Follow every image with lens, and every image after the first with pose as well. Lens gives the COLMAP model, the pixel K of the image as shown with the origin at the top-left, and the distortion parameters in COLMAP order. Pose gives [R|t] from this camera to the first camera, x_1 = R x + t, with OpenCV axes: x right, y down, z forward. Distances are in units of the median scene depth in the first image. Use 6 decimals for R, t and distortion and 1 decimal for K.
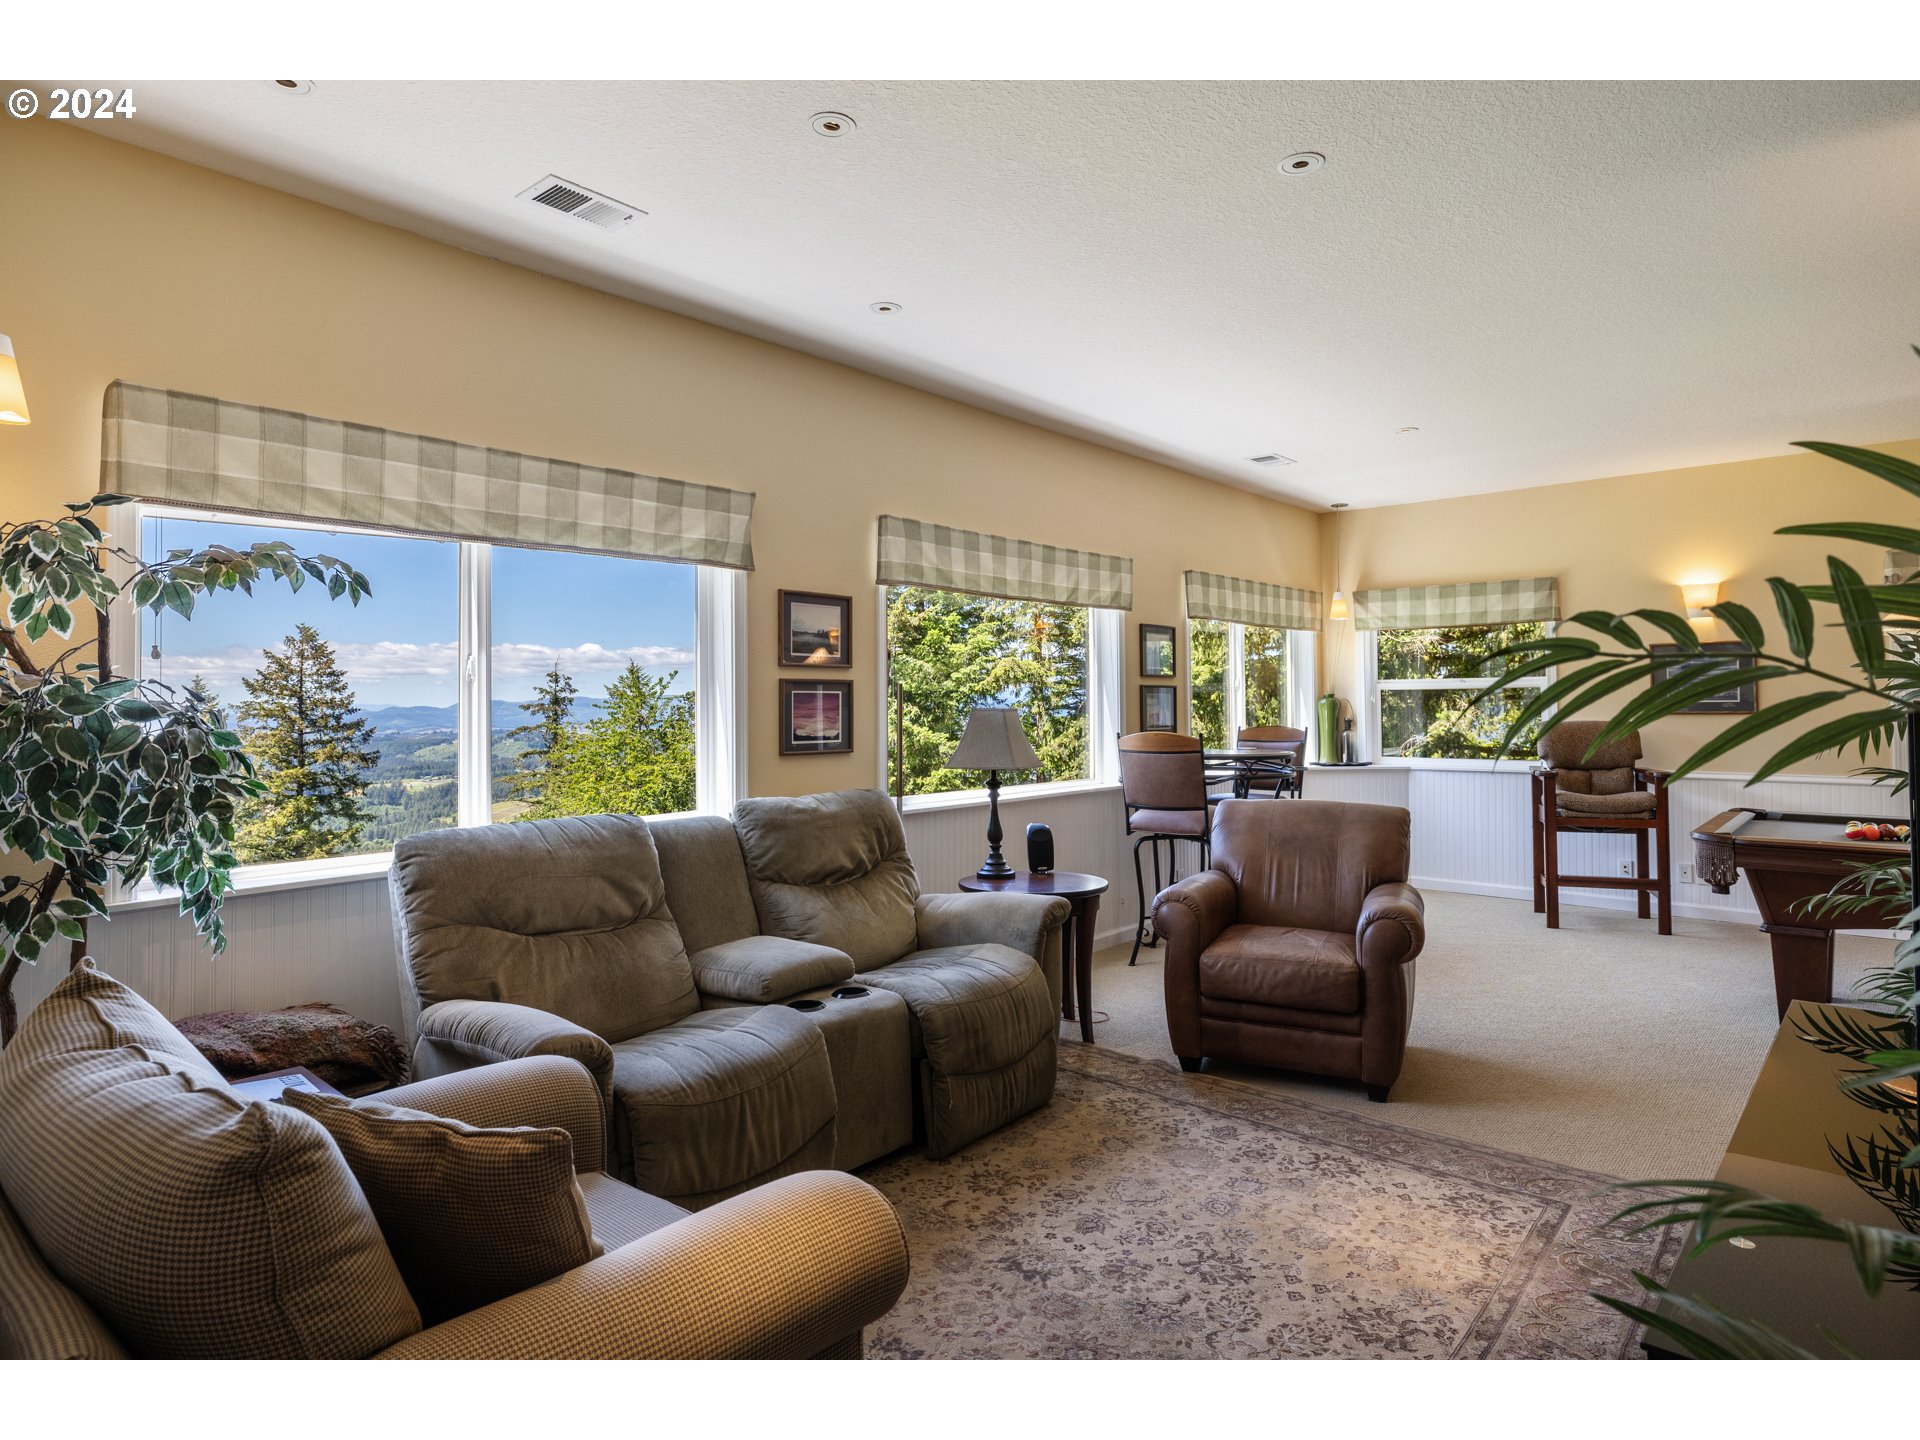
lens RADIAL K [[1084.6, 0, 954.9], [0, 1084.6, 698.6], [0, 0, 1]] dist [0.006075, -0.001723]
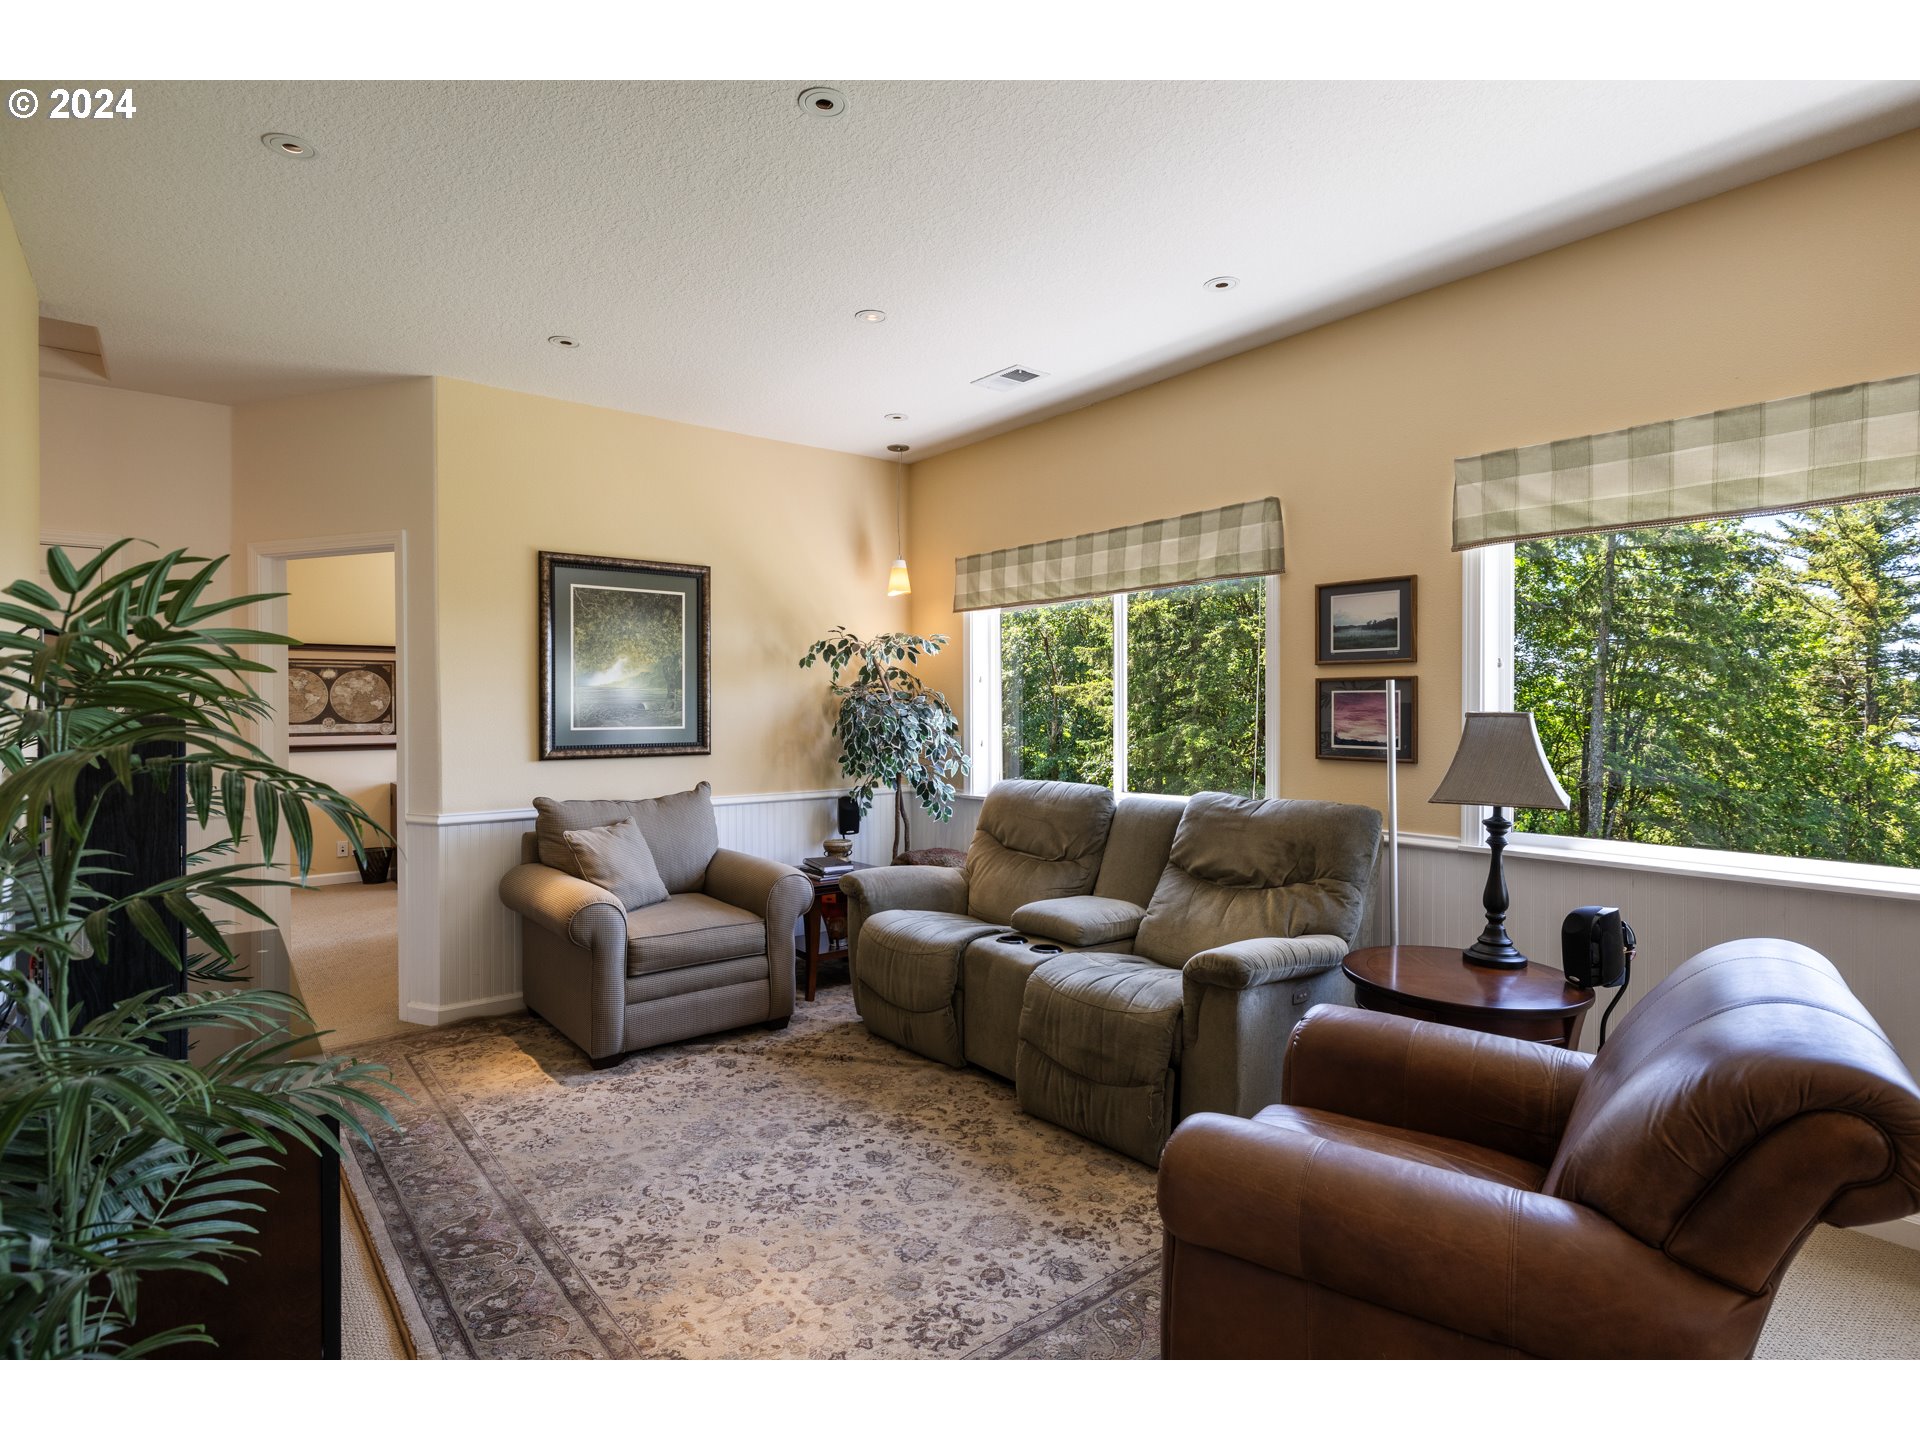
lens RADIAL K [[973.2, 0, 968.9], [0, 973.2, 729.2], [0, 0, 1]] dist [-0.000096, 0.000207]
pose [[-0.170087, 0.030652, -0.984952, 0.618916], [0.010422, 0.999516, 0.029306, -0.001654], [0.985374, -0.005281, -0.170324, 0.705890]]
